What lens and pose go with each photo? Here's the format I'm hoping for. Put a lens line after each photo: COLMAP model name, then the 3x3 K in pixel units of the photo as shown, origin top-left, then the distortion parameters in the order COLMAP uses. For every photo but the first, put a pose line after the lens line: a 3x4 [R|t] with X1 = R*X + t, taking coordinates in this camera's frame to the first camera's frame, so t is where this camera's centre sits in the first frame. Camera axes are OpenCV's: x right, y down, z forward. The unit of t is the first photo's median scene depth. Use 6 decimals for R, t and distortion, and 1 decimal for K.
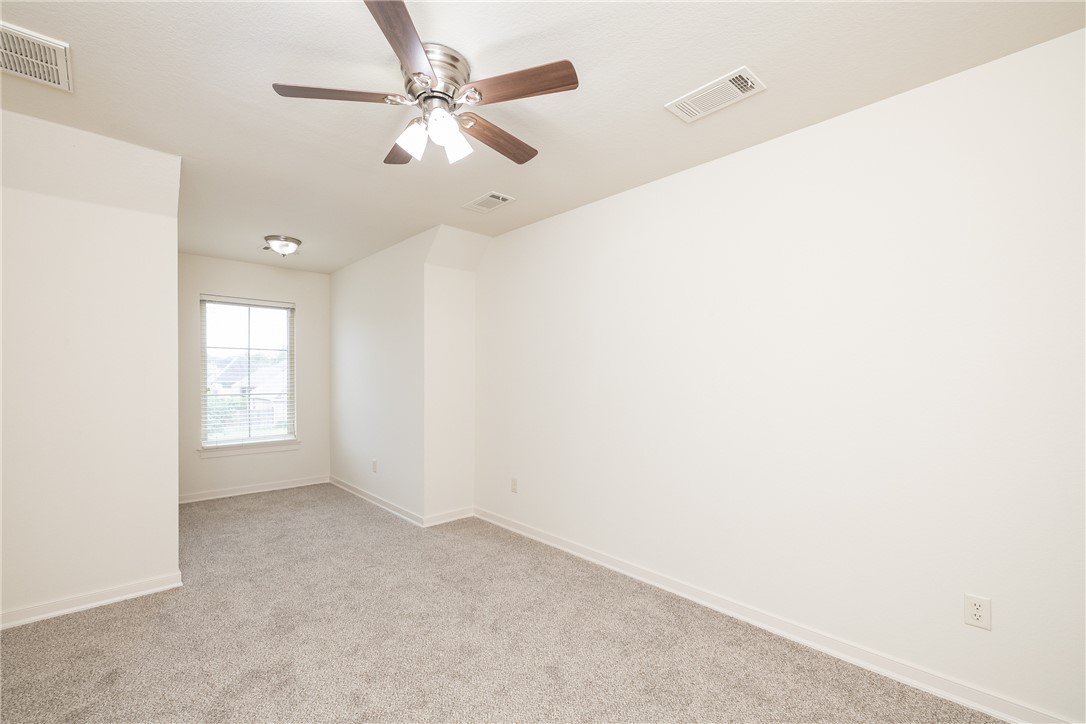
lens RADIAL K [[470.2, 0, 532.8], [0, 470.2, 383.6], [0, 0, 1]] dist [0.001484, 0.000907]
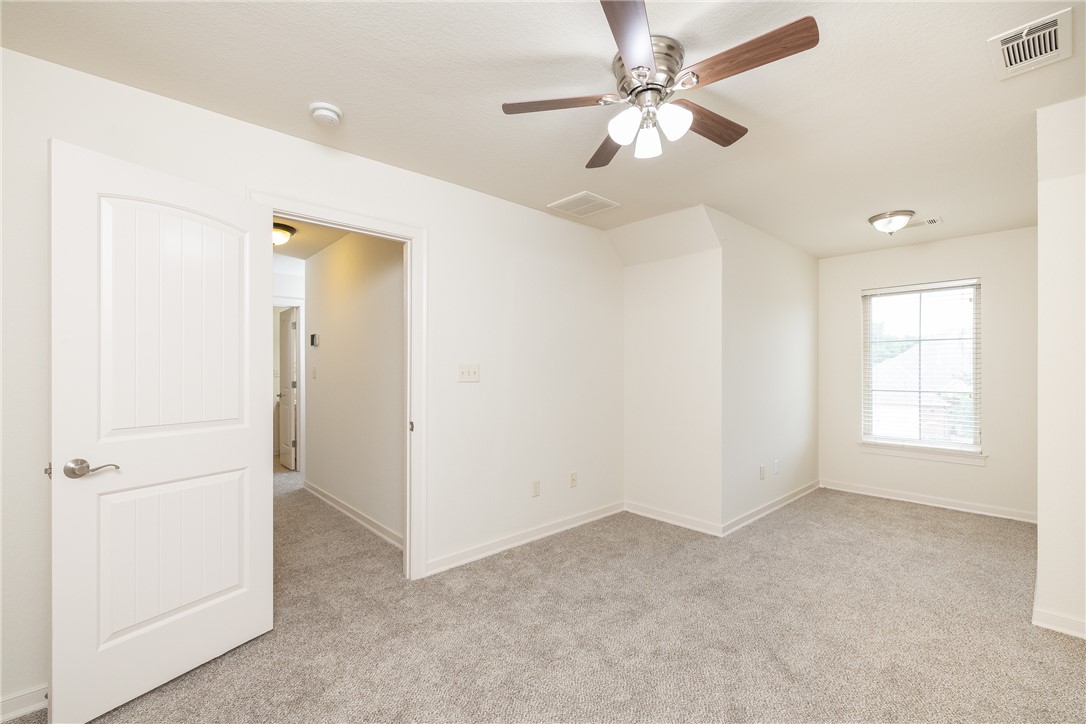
lens RADIAL K [[470.2, 0, 542.4], [0, 470.2, 363.9], [0, 0, 1]] dist [0.001484, 0.000907]
pose [[-0.004289, -0.015868, -0.999865, 0.346848], [-0.016673, 0.999736, -0.015794, -0.003189], [0.999852, 0.016603, -0.004553, 0.349666]]
